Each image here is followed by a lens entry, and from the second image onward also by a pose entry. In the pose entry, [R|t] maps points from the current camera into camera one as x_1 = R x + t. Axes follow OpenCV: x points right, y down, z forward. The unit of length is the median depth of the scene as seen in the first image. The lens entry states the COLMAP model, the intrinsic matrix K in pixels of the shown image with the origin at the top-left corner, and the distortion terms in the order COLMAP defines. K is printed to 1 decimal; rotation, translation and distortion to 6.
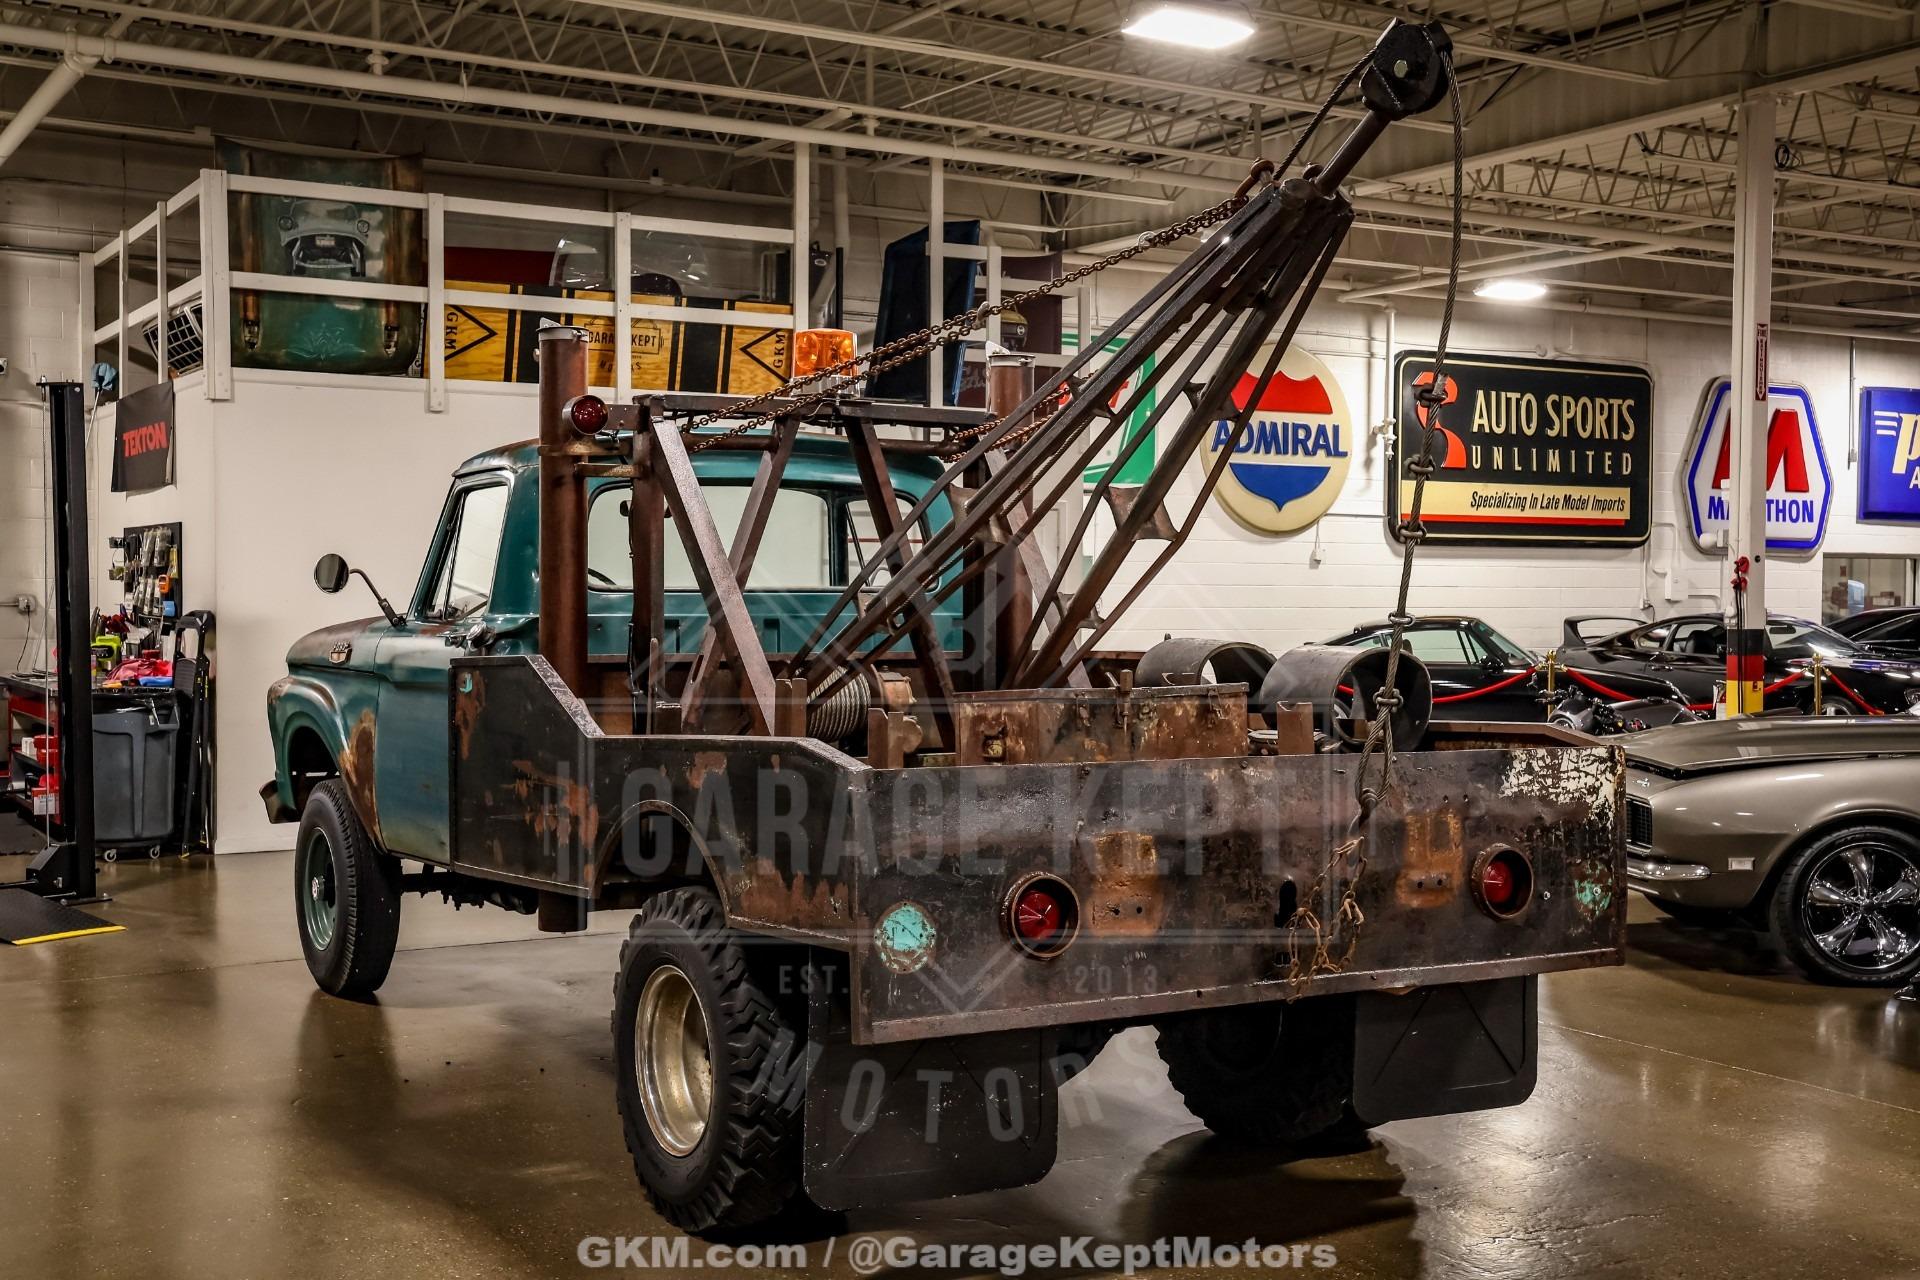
lens RADIAL K [[2162.4, 0, 960.0], [0, 2162.4, 640.0], [0, 0, 1]] dist [-0.042082, 0.342347]
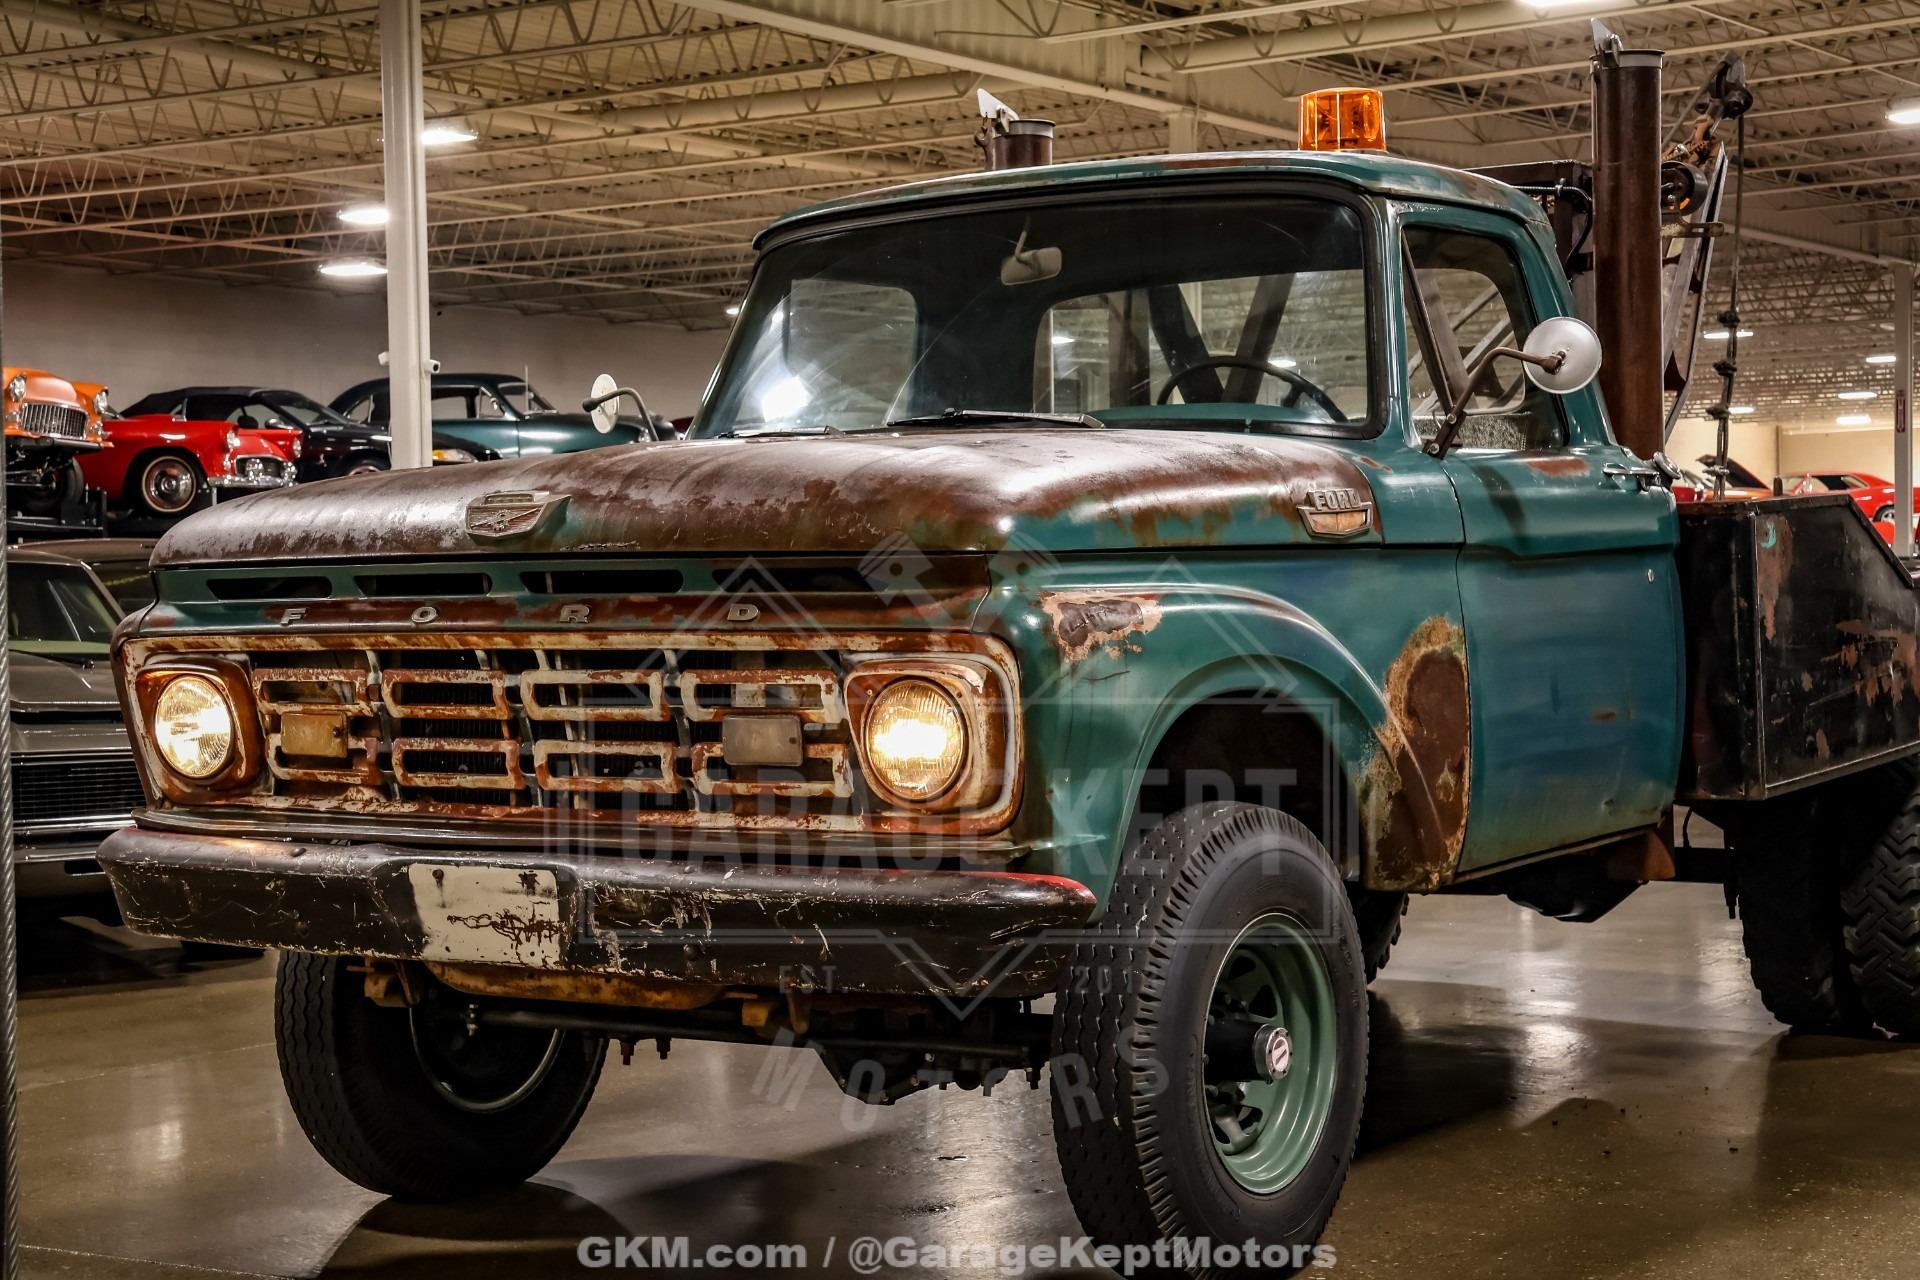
lens RADIAL K [[3226.4, 0, 960.0], [0, 3226.4, 640.0], [0, 0, 1]] dist [0.154092, 0.434015]
pose [[-0.411563, -0.014703, 0.911262, -0.563483], [0.036349, 0.998809, 0.032532, 0.004821], [-0.910656, 0.046513, -0.410539, 0.855918]]
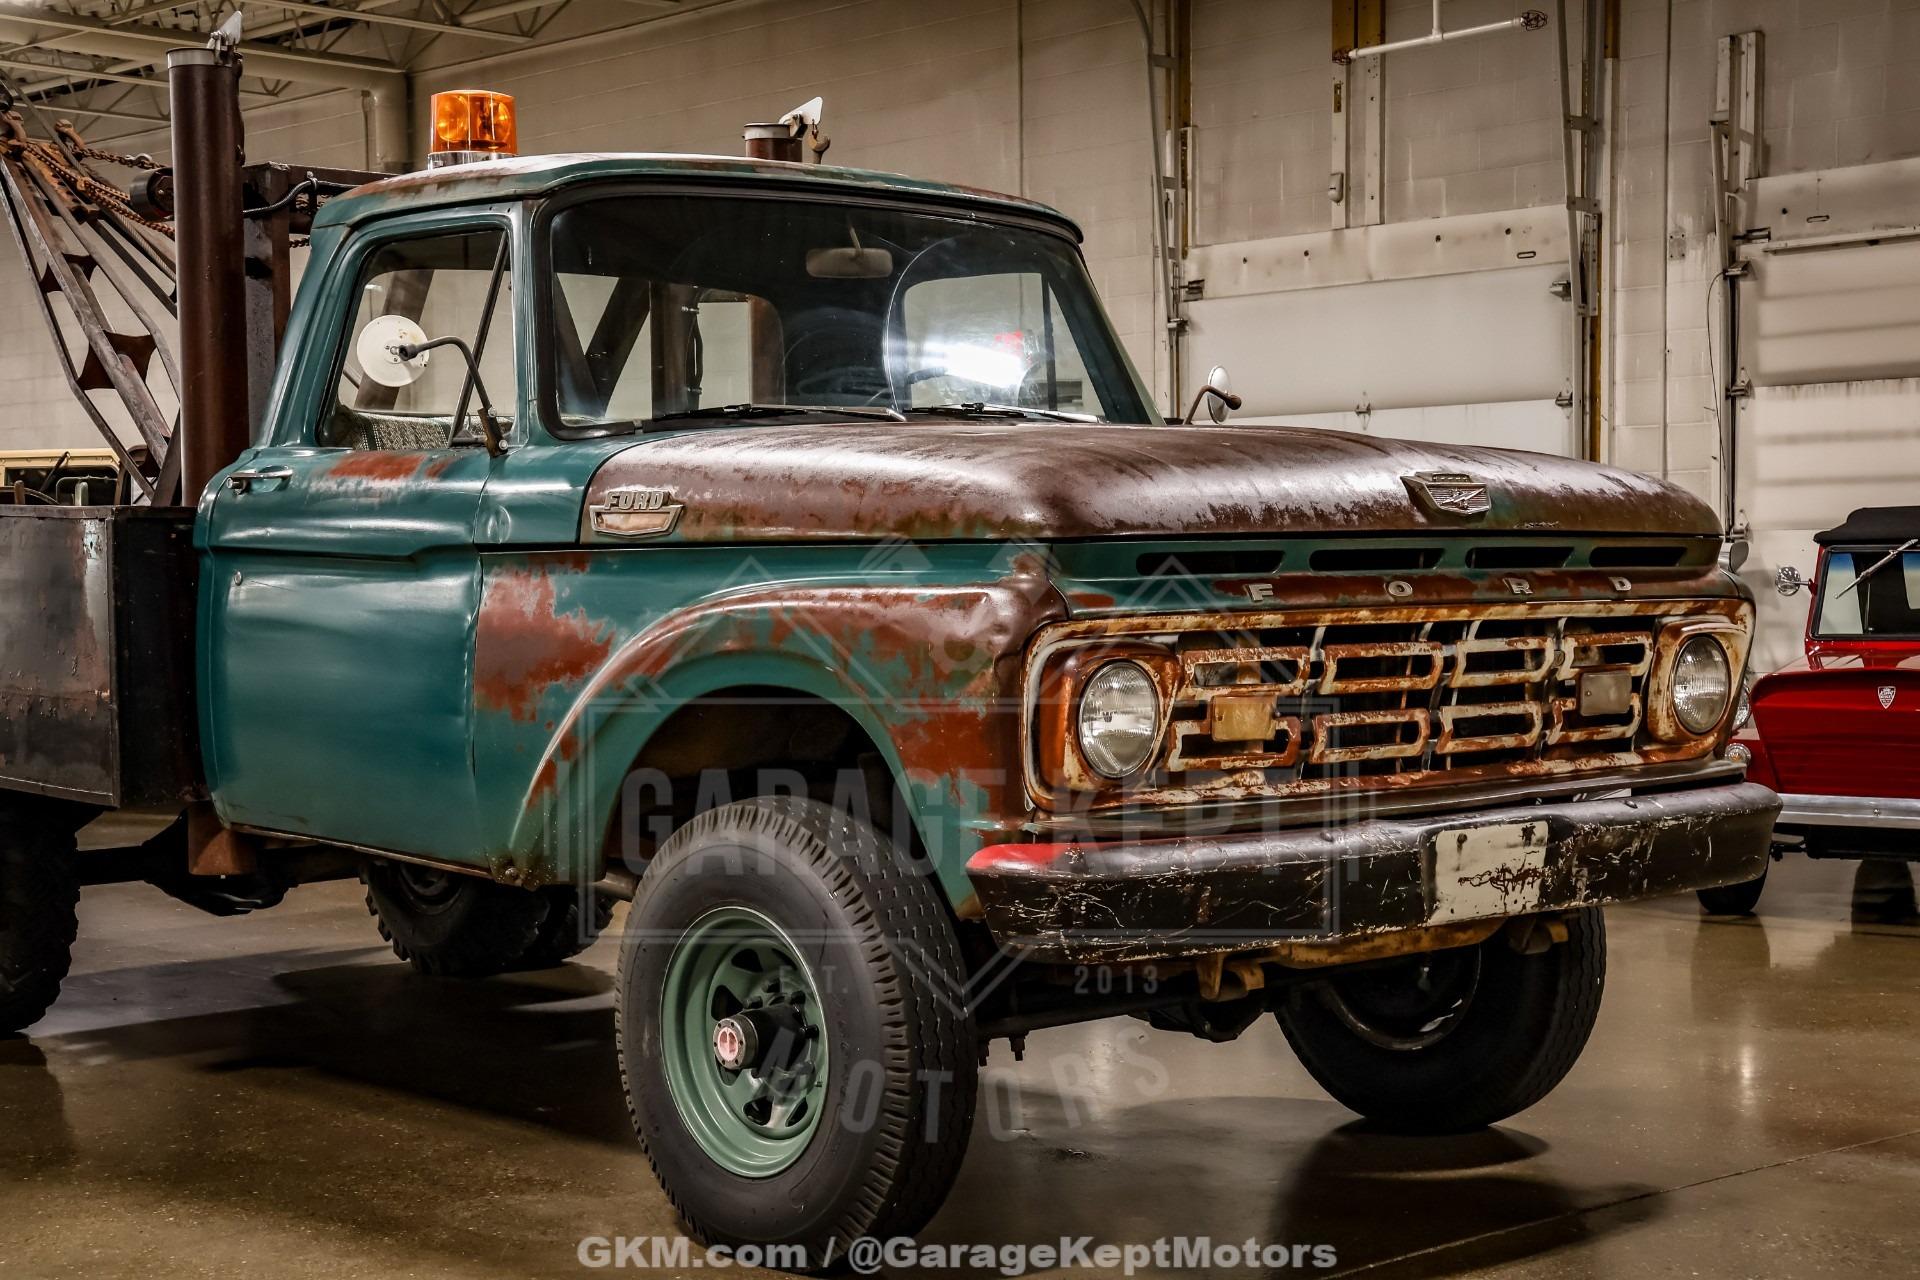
lens RADIAL K [[3034.8, 0, 960.0], [0, 3034.8, 640.0], [0, 0, 1]] dist [0.103658, 0.591951]
pose [[-0.981071, 0.011202, -0.193325, -0.010219], [0.001232, 0.998666, 0.051614, -0.001434], [0.193645, 0.050399, -0.979776, 1.131889]]
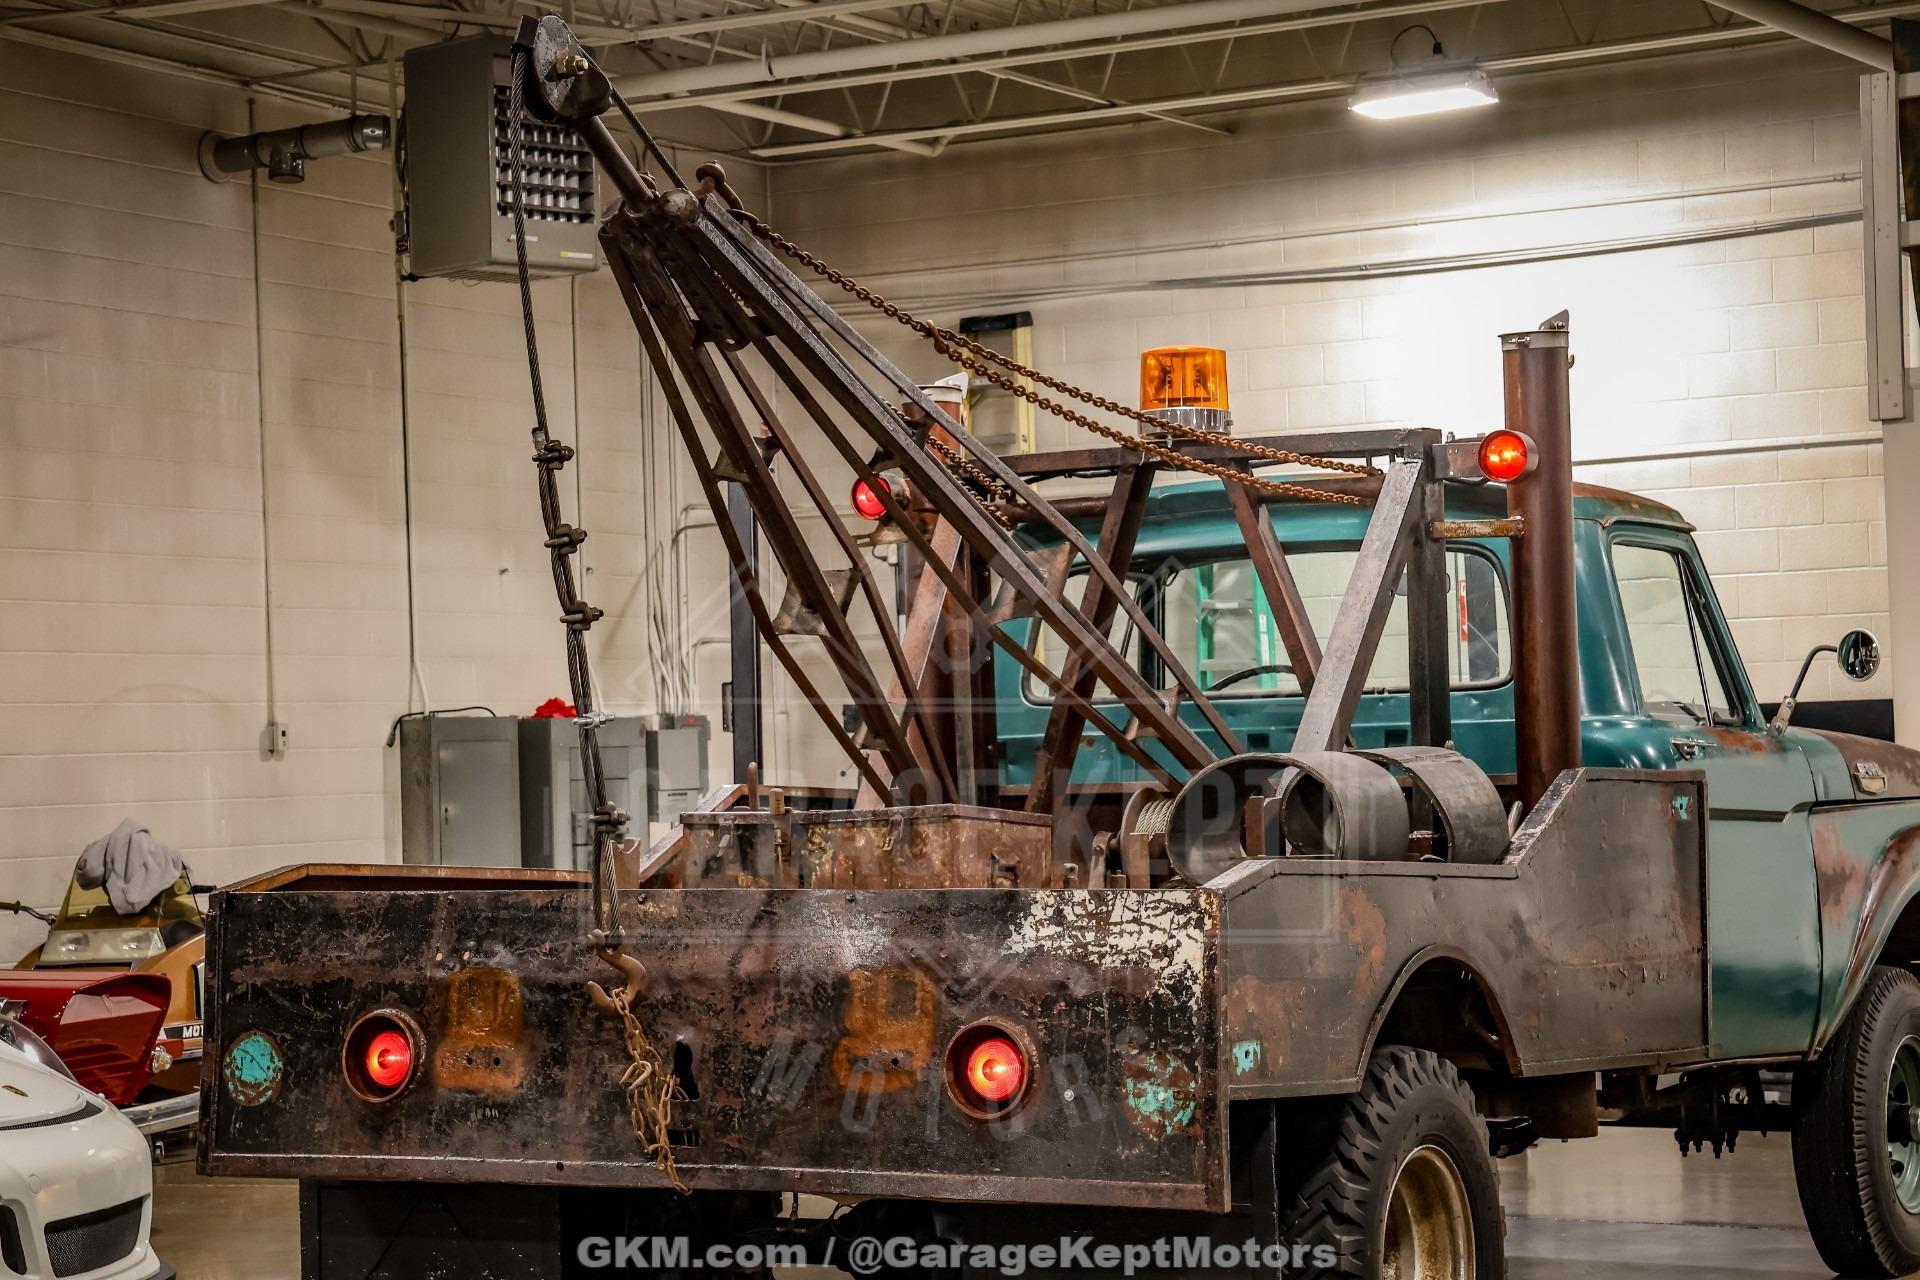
lens RADIAL K [[4176.4, 0, 960.0], [0, 4176.4, 640.0], [0, 0, 1]] dist [0.256016, 0.934602]
pose [[0.494457, -0.048415, -0.867853, 0.611848], [0.011608, 0.998726, -0.049103, 0.014783], [0.869124, 0.014205, 0.494389, 0.117123]]
